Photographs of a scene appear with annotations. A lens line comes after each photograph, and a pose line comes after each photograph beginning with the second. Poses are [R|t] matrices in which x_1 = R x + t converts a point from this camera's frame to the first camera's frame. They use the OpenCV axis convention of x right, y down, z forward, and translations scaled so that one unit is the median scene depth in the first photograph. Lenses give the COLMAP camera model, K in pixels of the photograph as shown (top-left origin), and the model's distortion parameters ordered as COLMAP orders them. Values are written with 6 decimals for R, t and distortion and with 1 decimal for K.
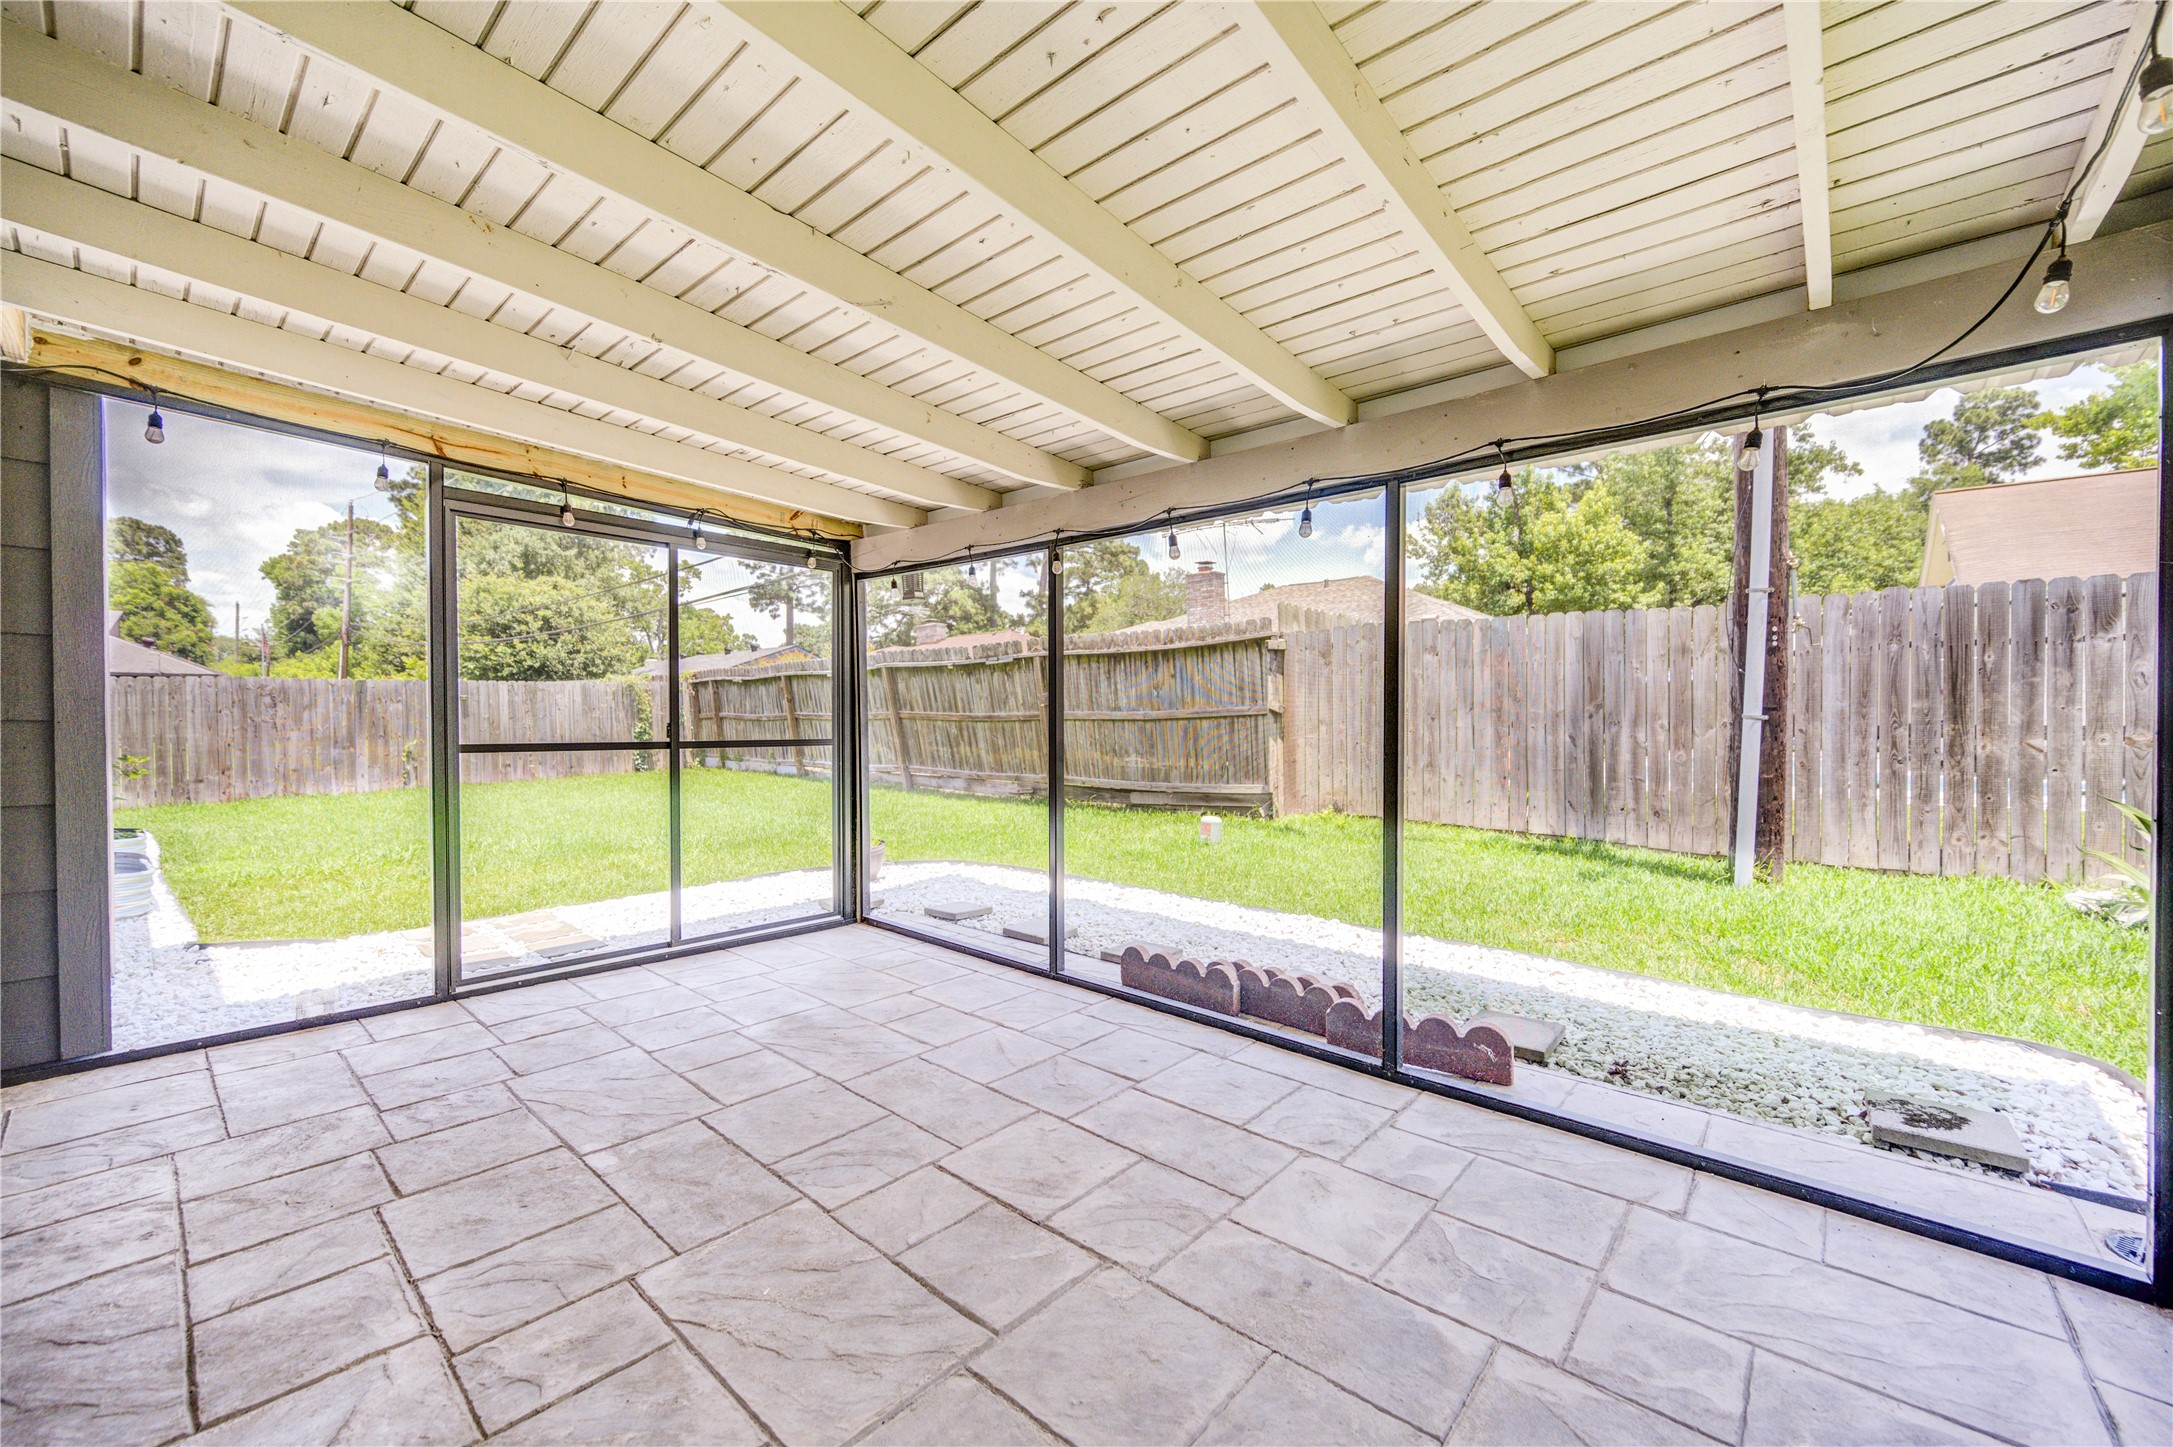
lens RADIAL K [[852.5, 0, 1092.2], [0, 852.5, 723.9], [0, 0, 1]] dist [0.001857, 0.000431]
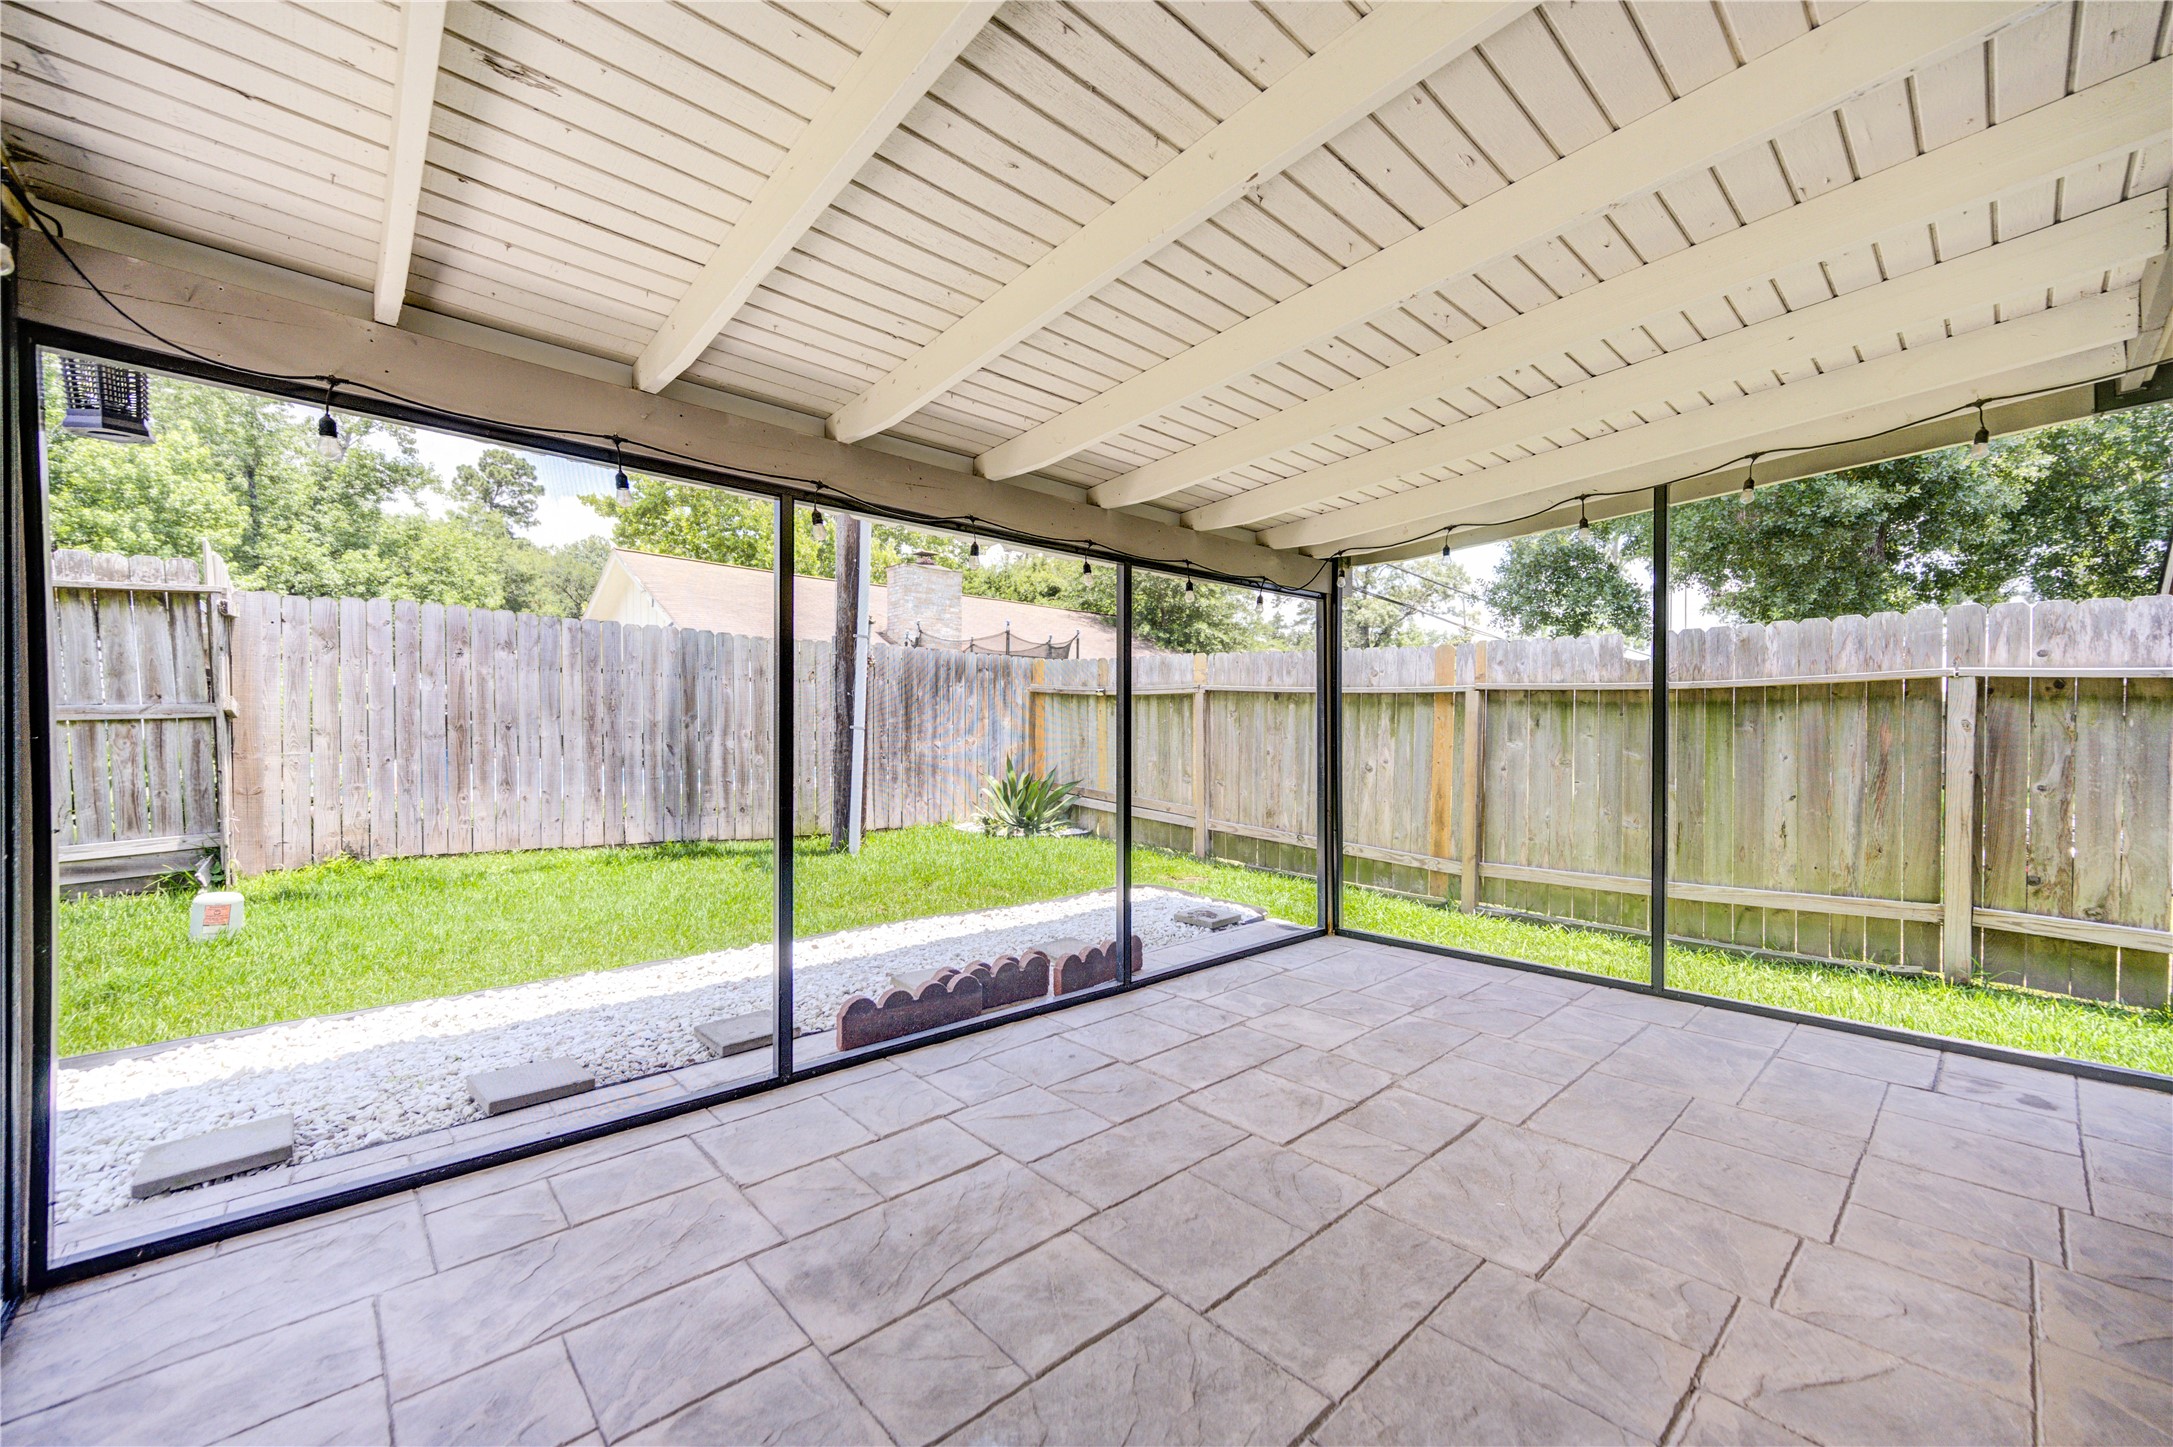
lens RADIAL K [[852.5, 0, 1091.8], [0, 852.5, 735.5], [0, 0, 1]] dist [0.001857, 0.000431]
pose [[0.100136, -0.006078, 0.994955, -0.454023], [0.000771, 0.999982, 0.006031, -0.003400], [-0.994973, 0.000163, 0.100138, 0.401766]]
